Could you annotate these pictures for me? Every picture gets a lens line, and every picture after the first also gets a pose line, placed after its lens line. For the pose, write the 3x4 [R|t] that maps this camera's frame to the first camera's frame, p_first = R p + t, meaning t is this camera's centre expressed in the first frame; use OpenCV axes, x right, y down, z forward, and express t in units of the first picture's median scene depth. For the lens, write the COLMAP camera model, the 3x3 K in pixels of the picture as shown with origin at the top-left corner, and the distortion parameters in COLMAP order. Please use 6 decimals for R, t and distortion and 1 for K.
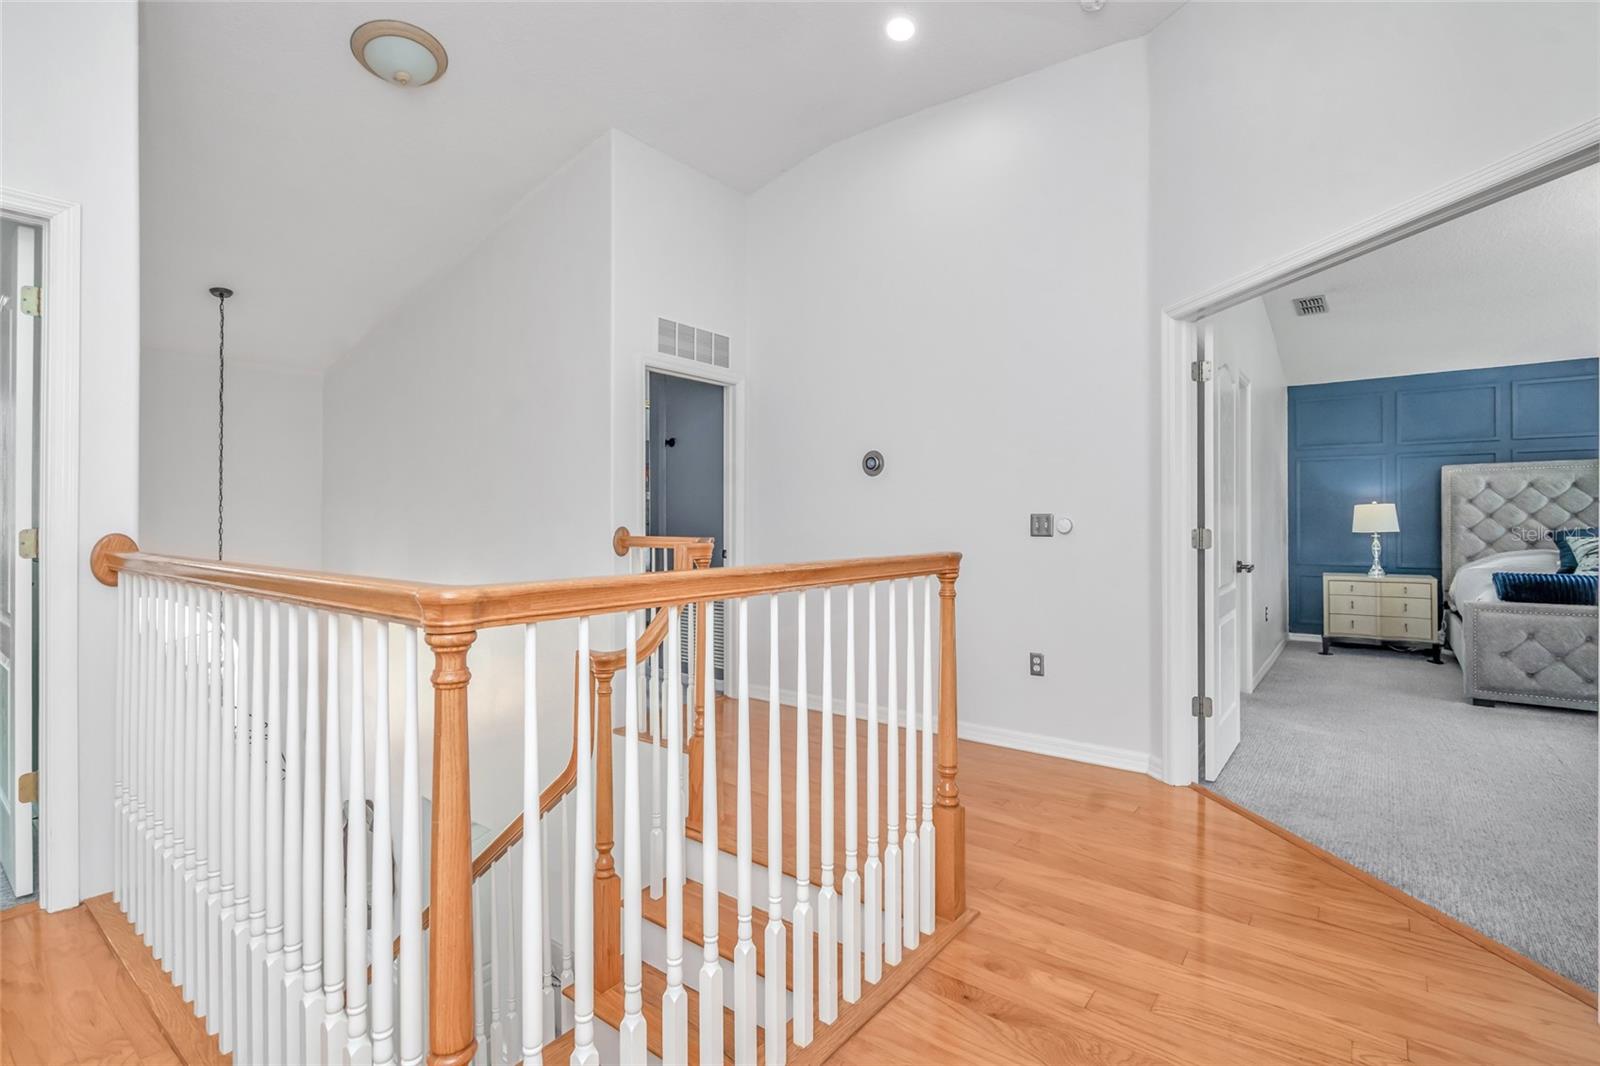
lens RADIAL K [[740.4, 0, 799.6], [0, 740.4, 515.1], [0, 0, 1]] dist [-0.002827, 0.000563]
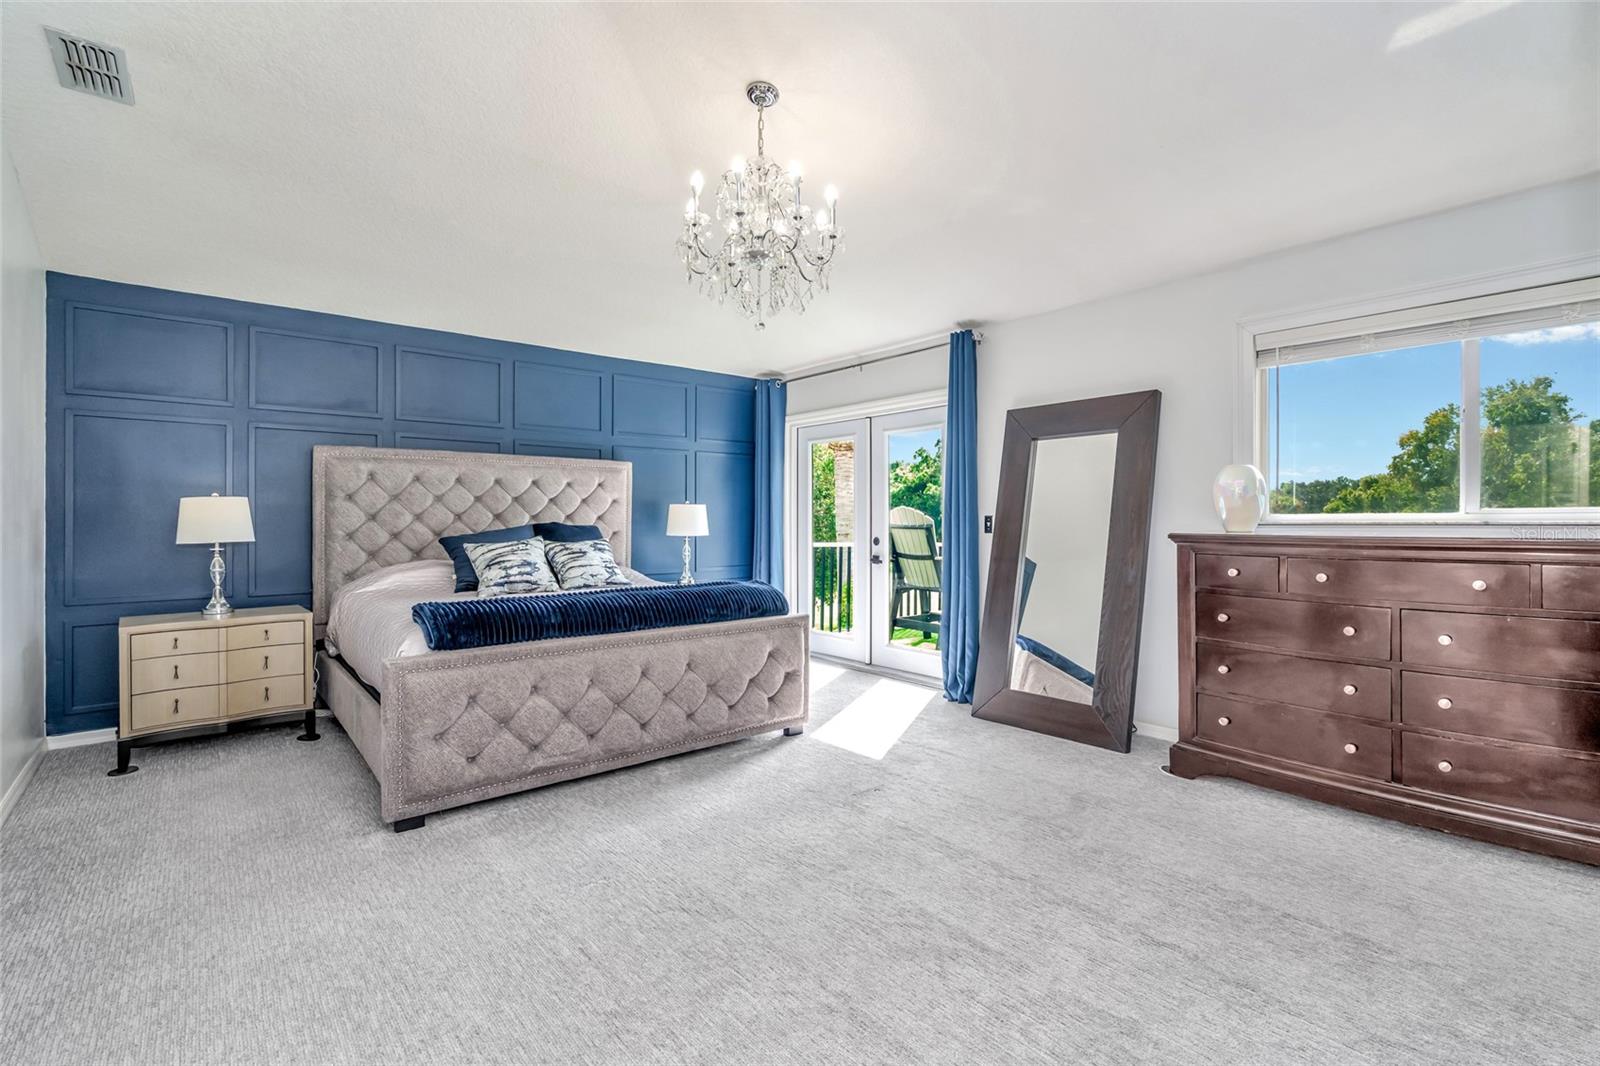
lens RADIAL K [[727.6, 0, 802.8], [0, 727.6, 521.7], [0, 0, 1]] dist [0.001471, 0.000617]
pose [[0.207091, 0.002006, 0.978320, 0.306877], [-0.005235, 0.999986, -0.000943, 0.003675], [-0.978308, -0.004926, 0.207099, 0.424386]]
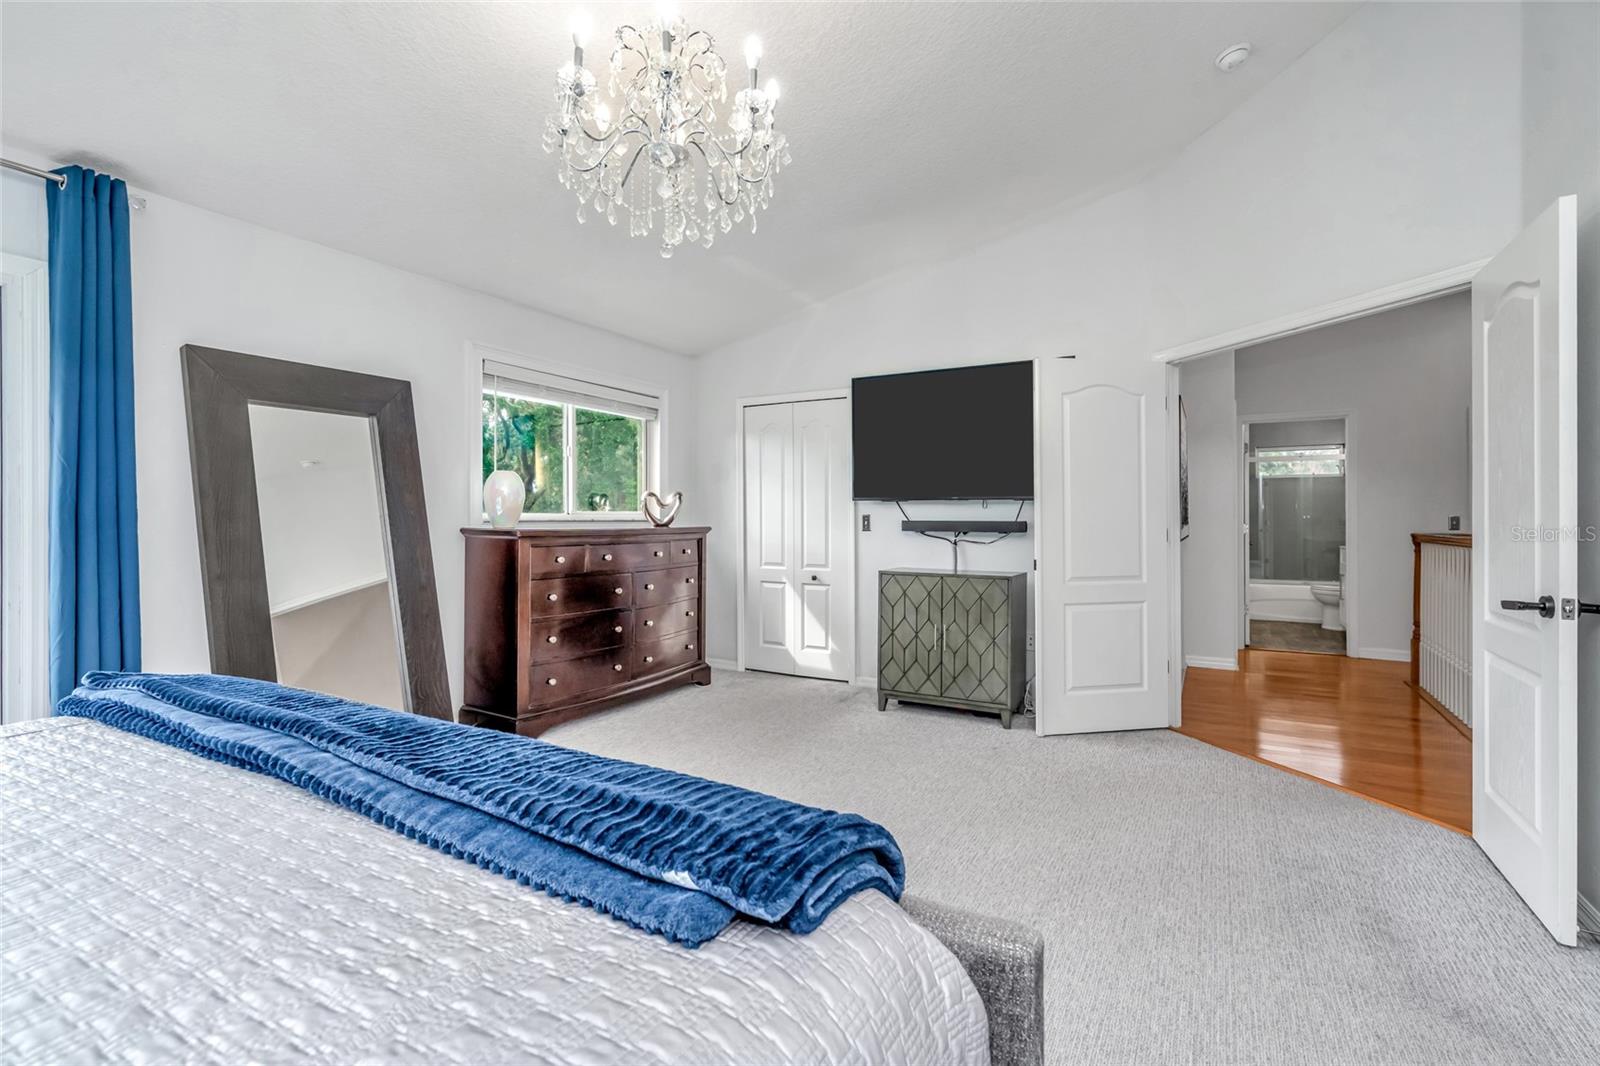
lens RADIAL K [[740.4, 0, 799.6], [0, 740.4, 515.1], [0, 0, 1]] dist [-0.002827, 0.000563]
pose [[-0.989092, 0.002368, -0.147279, 2.293255], [0.003776, 0.999950, -0.009281, 0.009612], [0.147250, -0.009736, -0.989051, 2.554232]]
